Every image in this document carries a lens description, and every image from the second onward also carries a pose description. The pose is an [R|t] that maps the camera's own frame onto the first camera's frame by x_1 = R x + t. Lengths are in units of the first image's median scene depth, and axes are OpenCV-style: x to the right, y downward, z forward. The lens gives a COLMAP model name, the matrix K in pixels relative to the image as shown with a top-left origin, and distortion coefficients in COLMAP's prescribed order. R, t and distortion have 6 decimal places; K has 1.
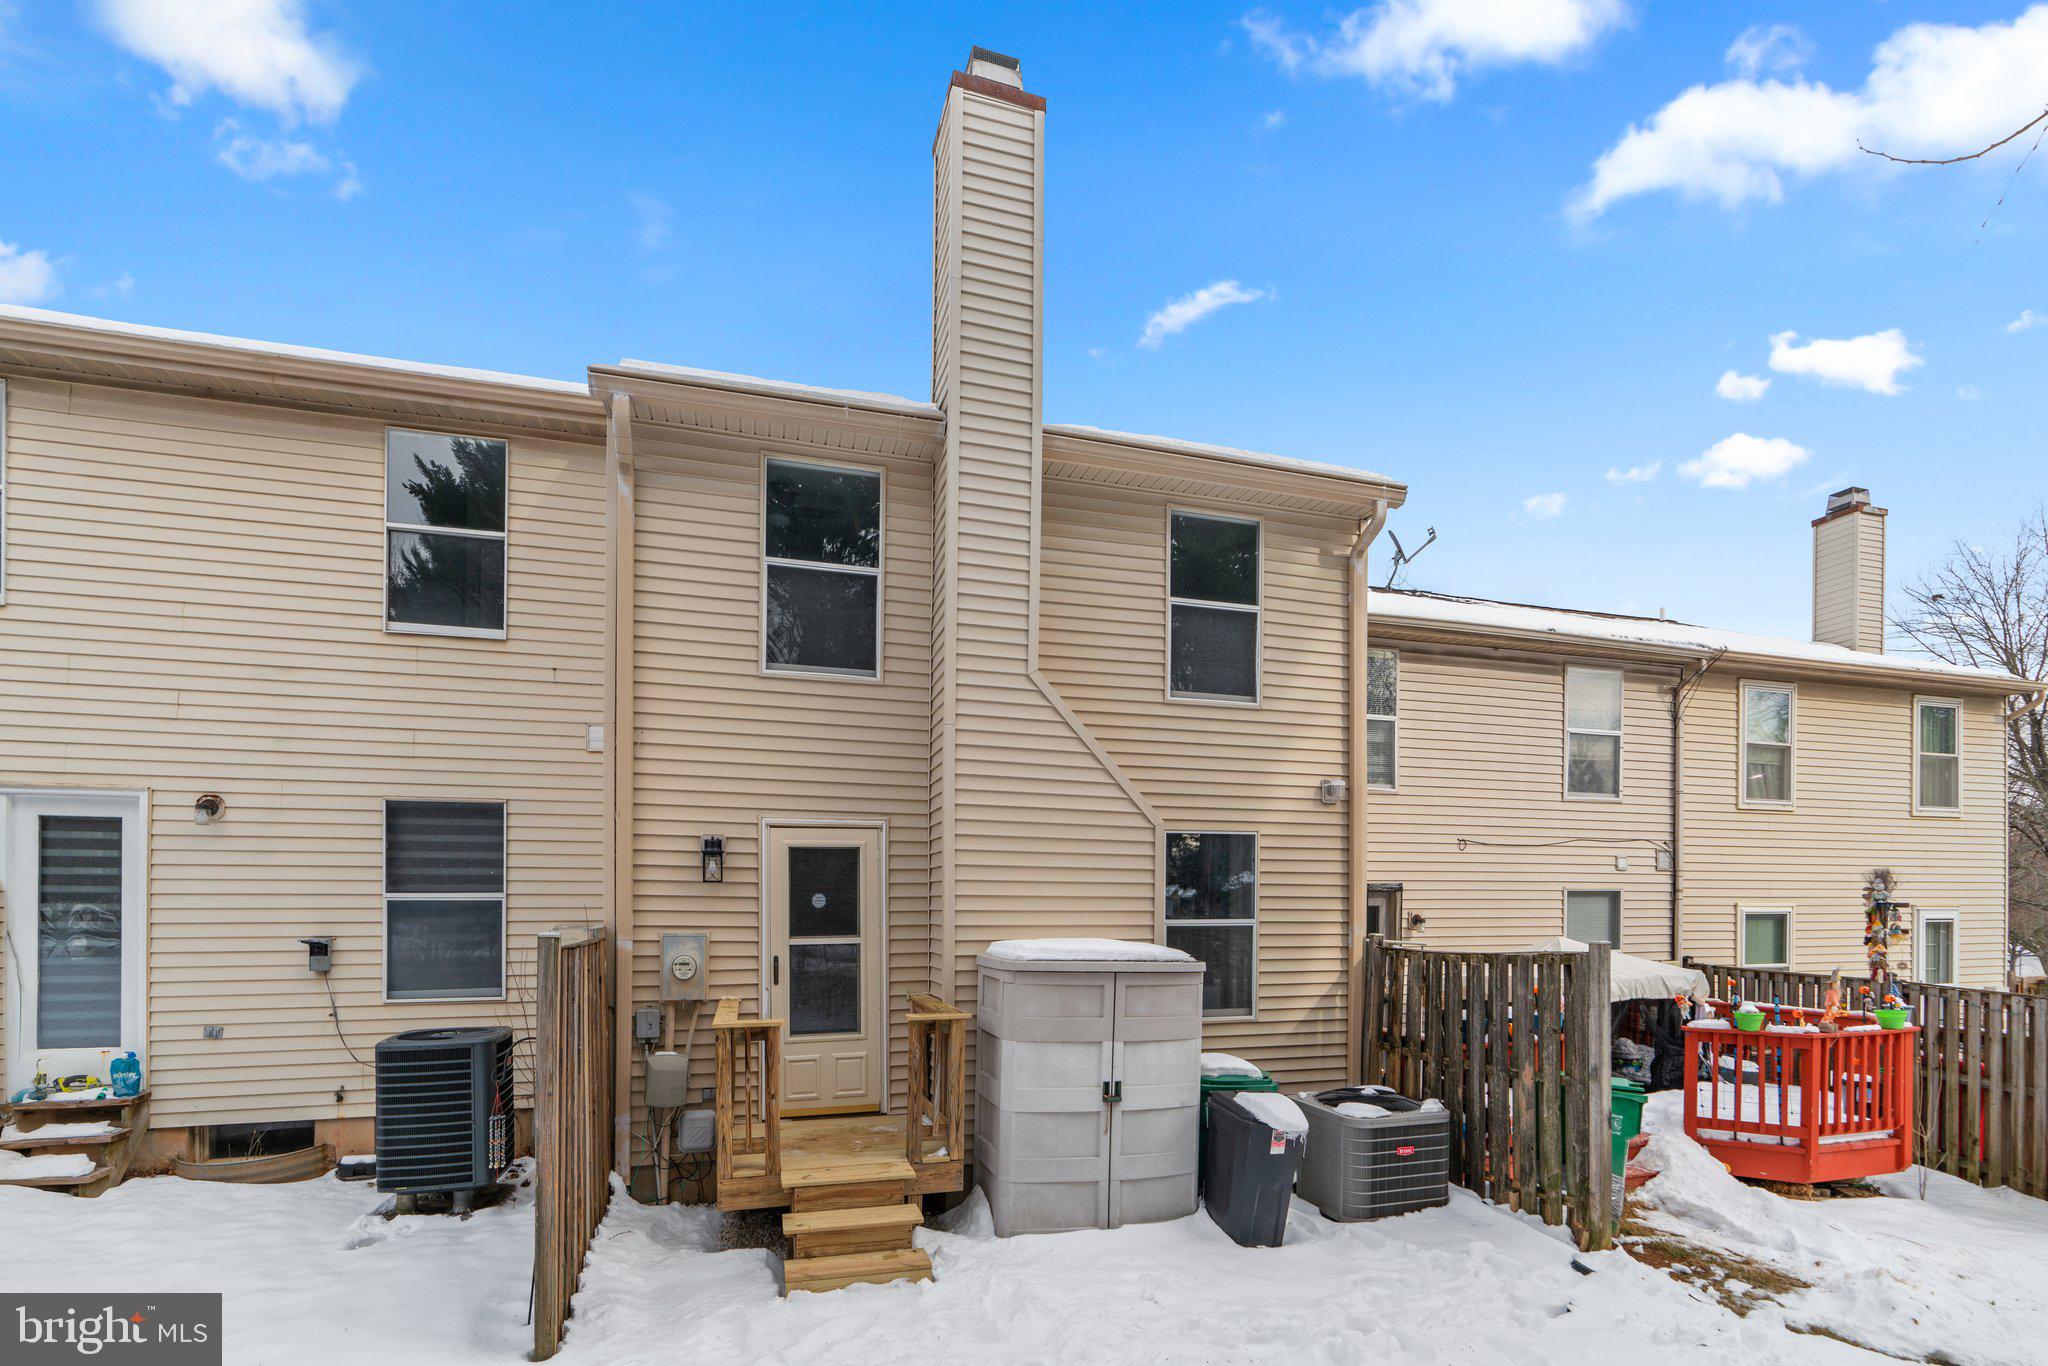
lens RADIAL K [[928.1, 0, 1025.7], [0, 928.1, 704.5], [0, 0, 1]] dist [-0.011684, 0.007578]
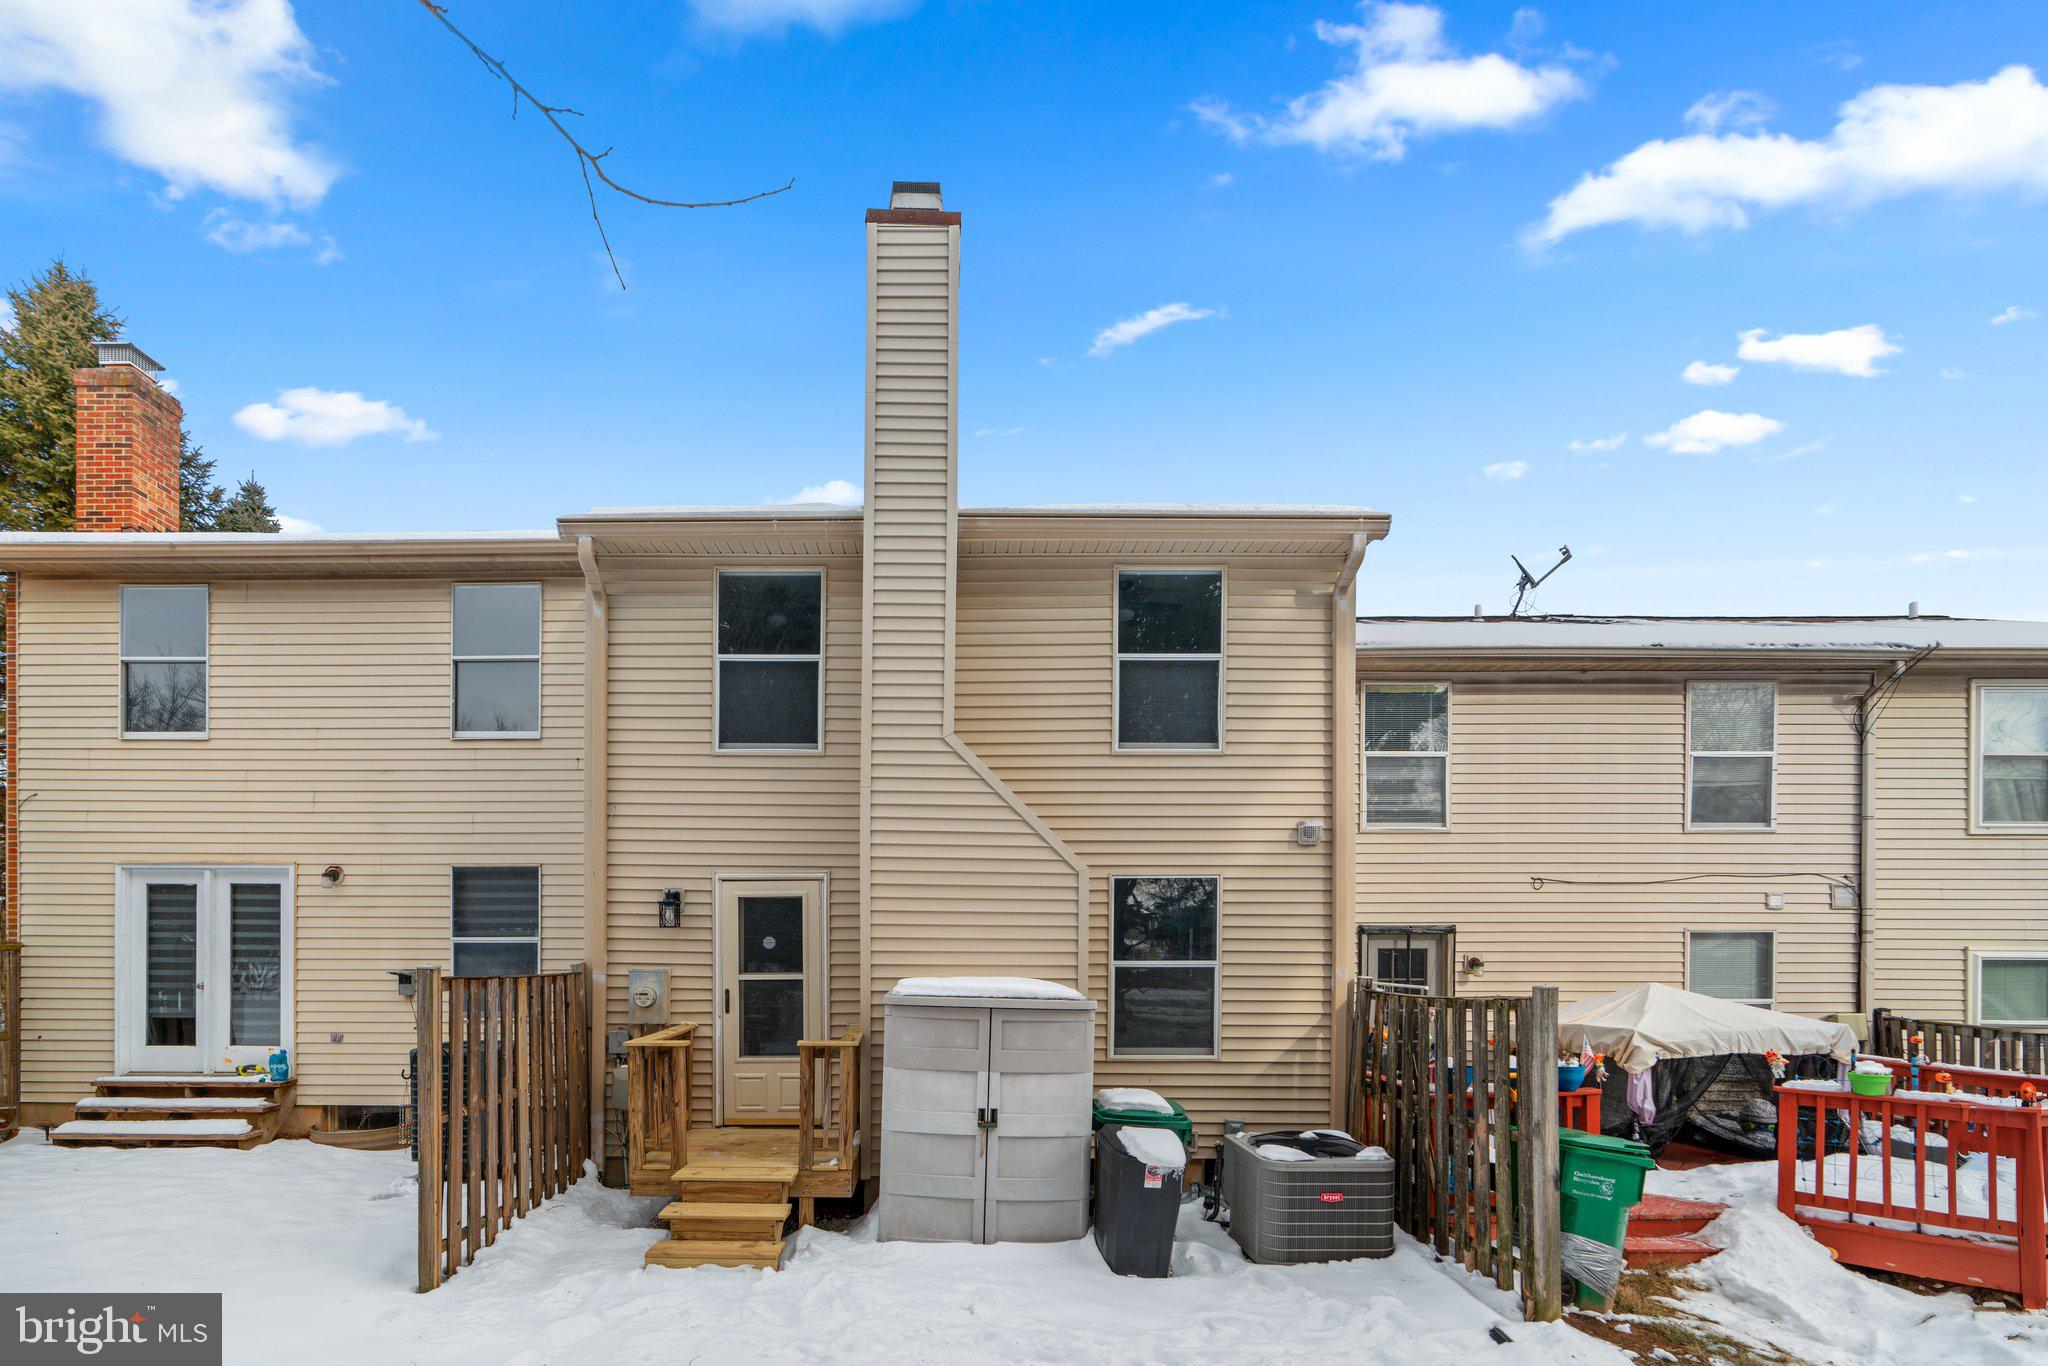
lens RADIAL K [[857.1, 0, 1023.4], [0, 857.1, 765.1], [0, 0, 1]] dist [-0.009911, 0.006384]
pose [[0.960143, -0.058652, -0.273285, 0.364328], [0.058571, 0.998247, -0.008463, 0.014029], [0.273303, -0.007881, 0.961896, 0.043284]]
